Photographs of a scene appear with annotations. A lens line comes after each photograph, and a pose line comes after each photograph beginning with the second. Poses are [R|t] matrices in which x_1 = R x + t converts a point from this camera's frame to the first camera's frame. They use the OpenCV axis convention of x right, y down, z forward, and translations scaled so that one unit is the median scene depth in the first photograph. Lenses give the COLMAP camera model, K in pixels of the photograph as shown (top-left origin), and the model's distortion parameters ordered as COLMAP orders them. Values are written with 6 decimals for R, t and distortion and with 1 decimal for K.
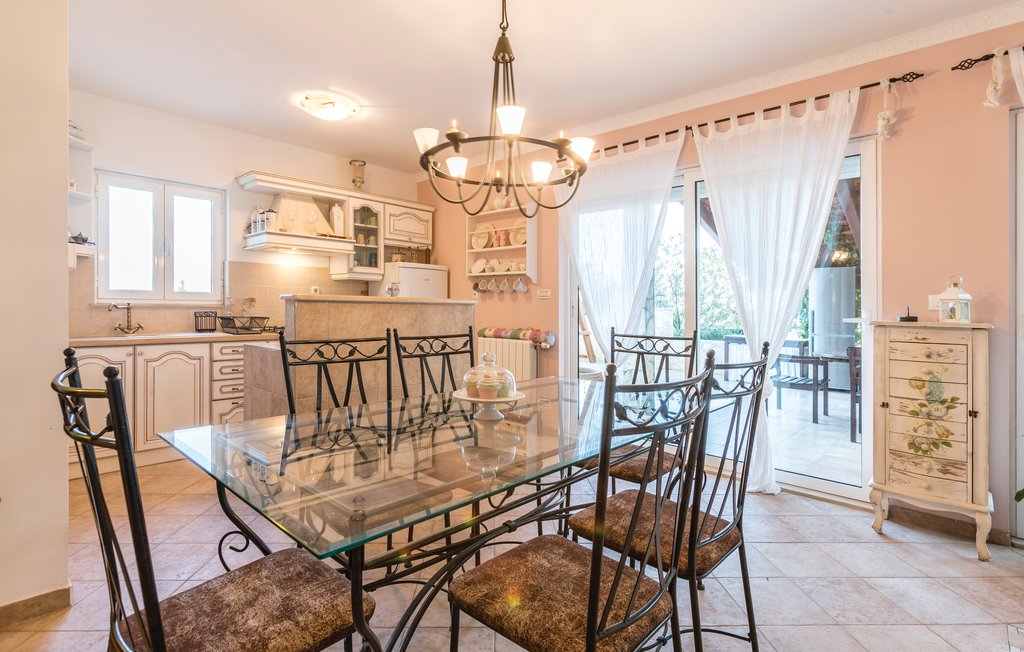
lens RADIAL K [[497.8, 0, 508.4], [0, 497.8, 310.1], [0, 0, 1]] dist [-0.012929, 0.000279]
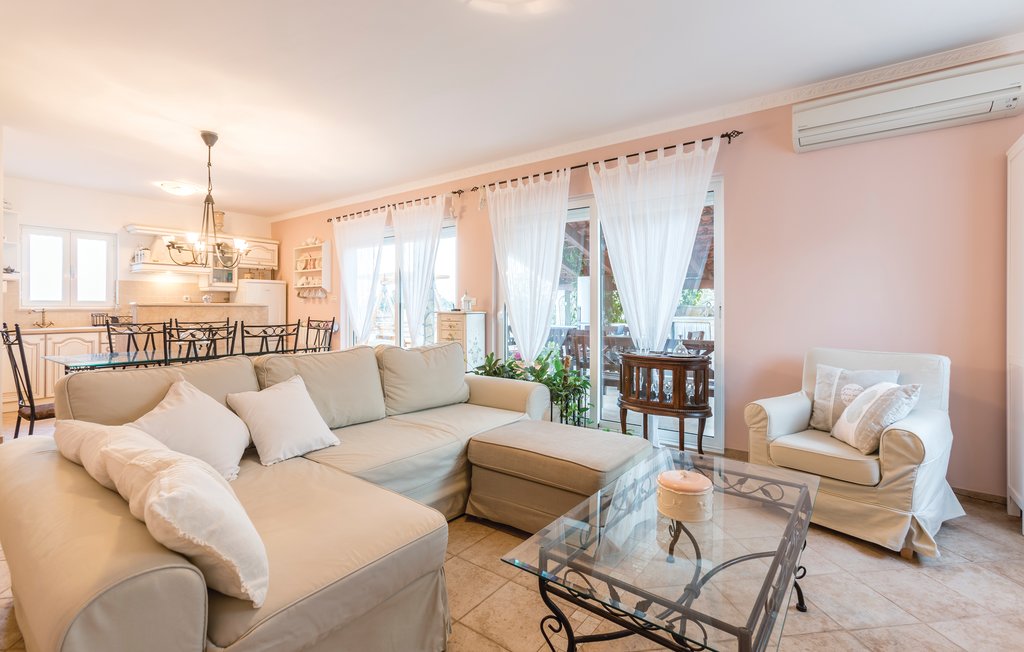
lens RADIAL K [[465.4, 0, 514.9], [0, 465.4, 303.0], [0, 0, 1]] dist [-0.000130, 0.000058]
pose [[0.993888, -0.014894, 0.109385, 0.526654], [0.016641, 0.999748, -0.015068, 0.013721], [-0.109133, 0.016797, 0.993885, -0.600547]]
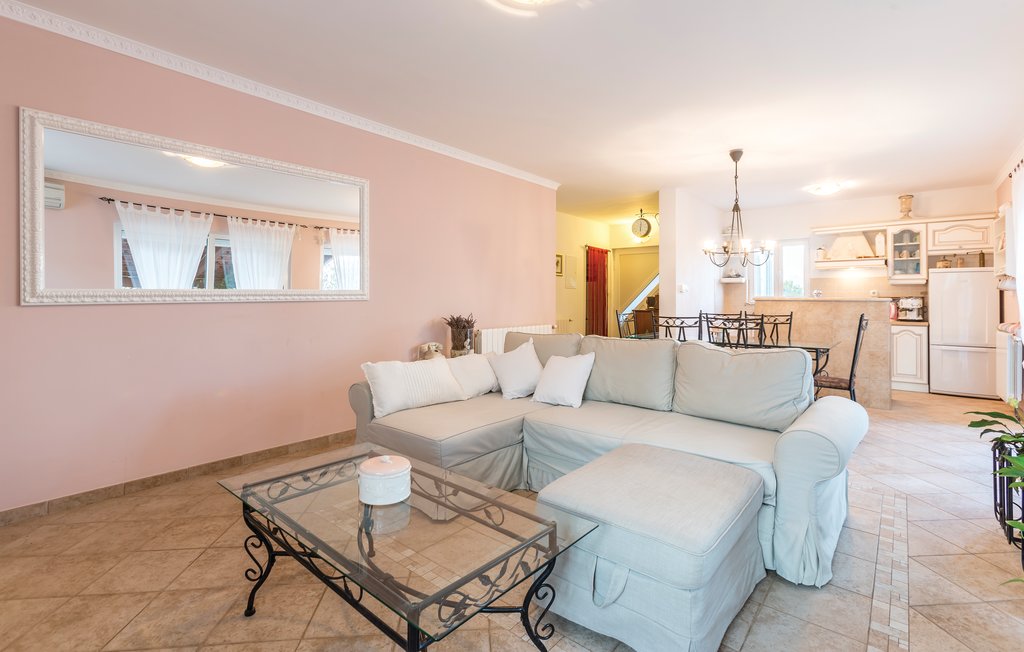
lens RADIAL K [[465.4, 0, 514.9], [0, 465.4, 303.0], [0, 0, 1]] dist [-0.000130, 0.000058]
pose [[0.058376, -0.007290, -0.998268, 1.092607], [-0.011047, 0.999907, -0.007948, 0.015481], [0.998234, 0.011492, 0.058290, -0.161953]]
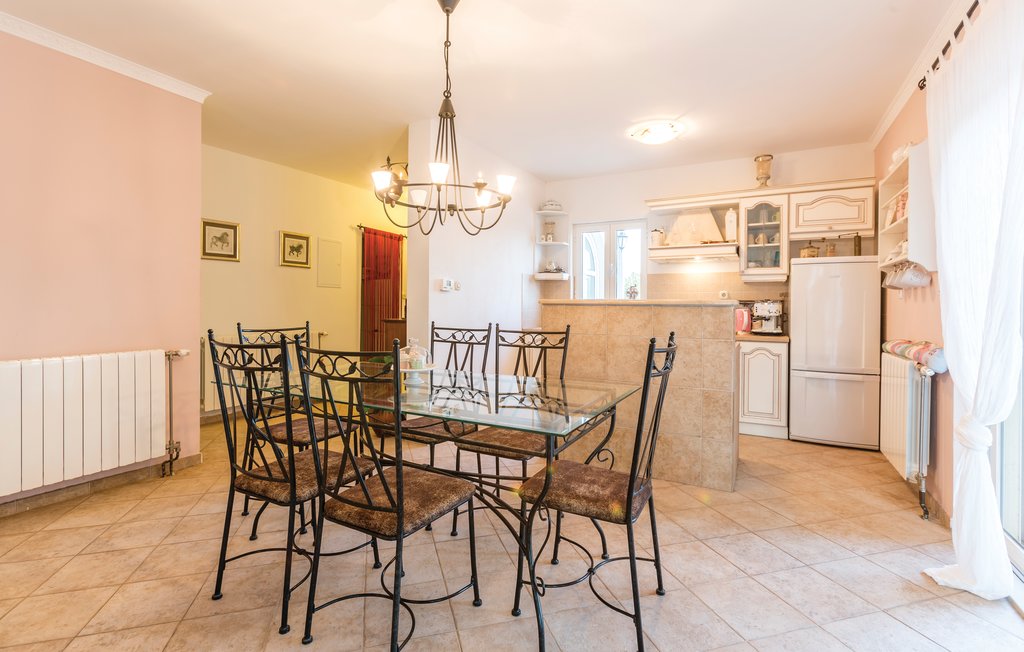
lens RADIAL K [[463.9, 0, 508.8], [0, 463.9, 320.6], [0, 0, 1]] dist [-0.013736, 0.000555]
pose [[0.245266, 0.018663, -0.969276, 0.534562], [-0.009409, 0.999813, 0.016871, 0.004215], [0.969410, 0.004982, 0.245395, 0.380024]]
